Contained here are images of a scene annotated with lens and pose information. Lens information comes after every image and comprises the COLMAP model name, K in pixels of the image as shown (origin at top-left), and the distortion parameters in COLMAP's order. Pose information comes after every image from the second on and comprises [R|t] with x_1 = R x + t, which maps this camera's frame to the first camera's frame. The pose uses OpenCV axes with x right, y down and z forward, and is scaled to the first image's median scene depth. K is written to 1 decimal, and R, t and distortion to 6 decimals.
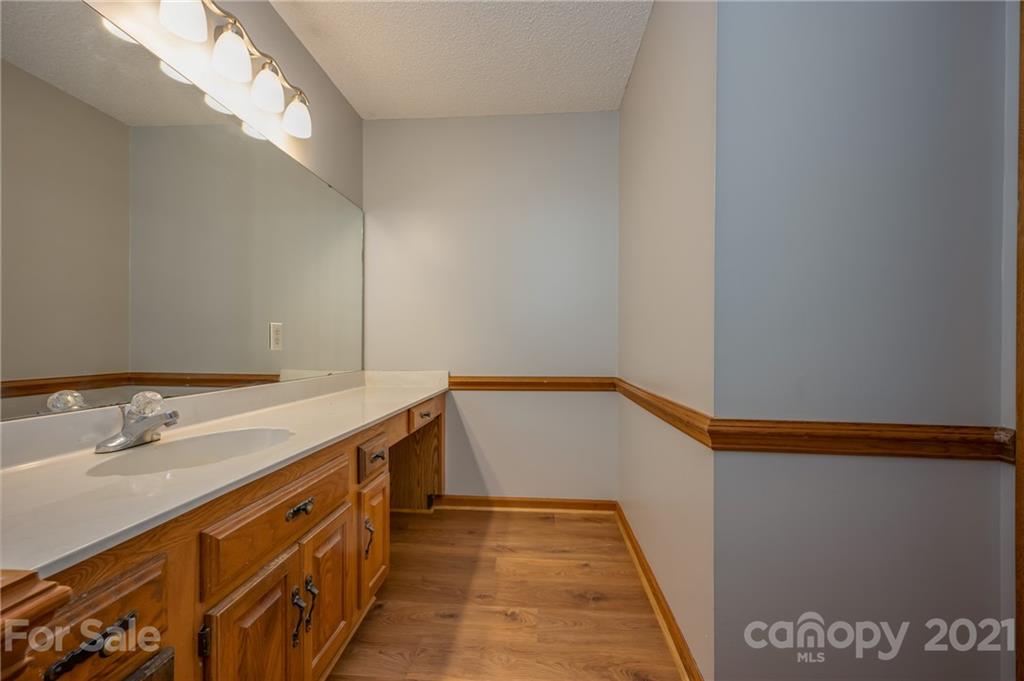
lens RADIAL K [[399.1, 0, 512.4], [0, 399.1, 343.9], [0, 0, 1]] dist [0.009125, -0.000628]
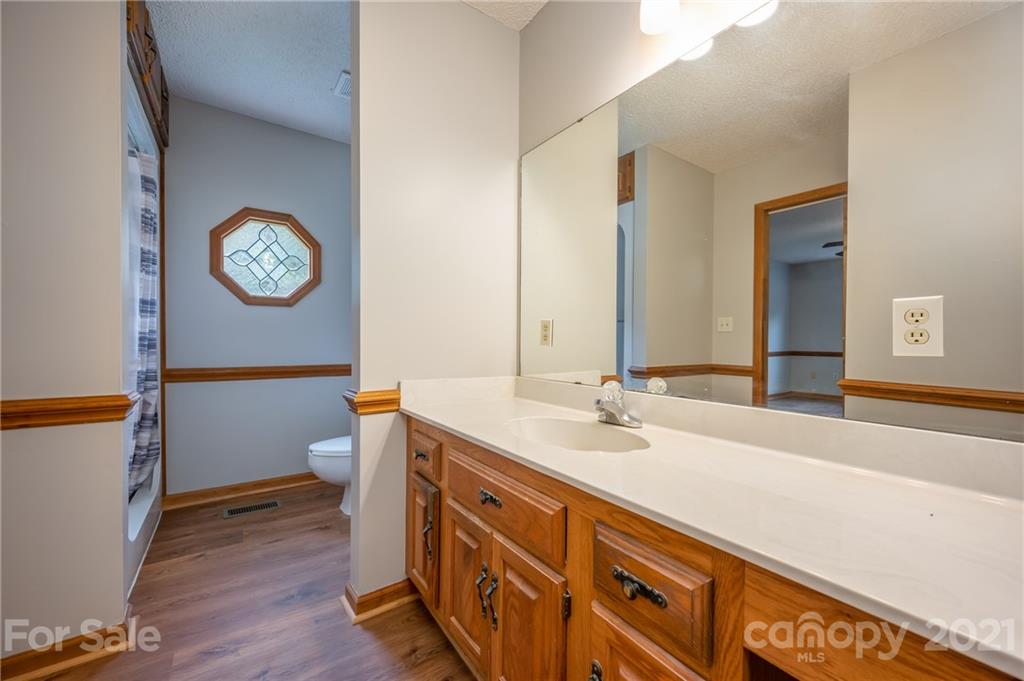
lens RADIAL K [[399.1, 0, 512.5], [0, 399.1, 340.7], [0, 0, 1]] dist [0.009125, -0.000628]
pose [[-0.766235, -0.008793, -0.642501, 0.092578], [-0.009130, 0.999954, -0.002797, 0.003779], [0.642496, 0.003723, -0.766280, 1.697827]]
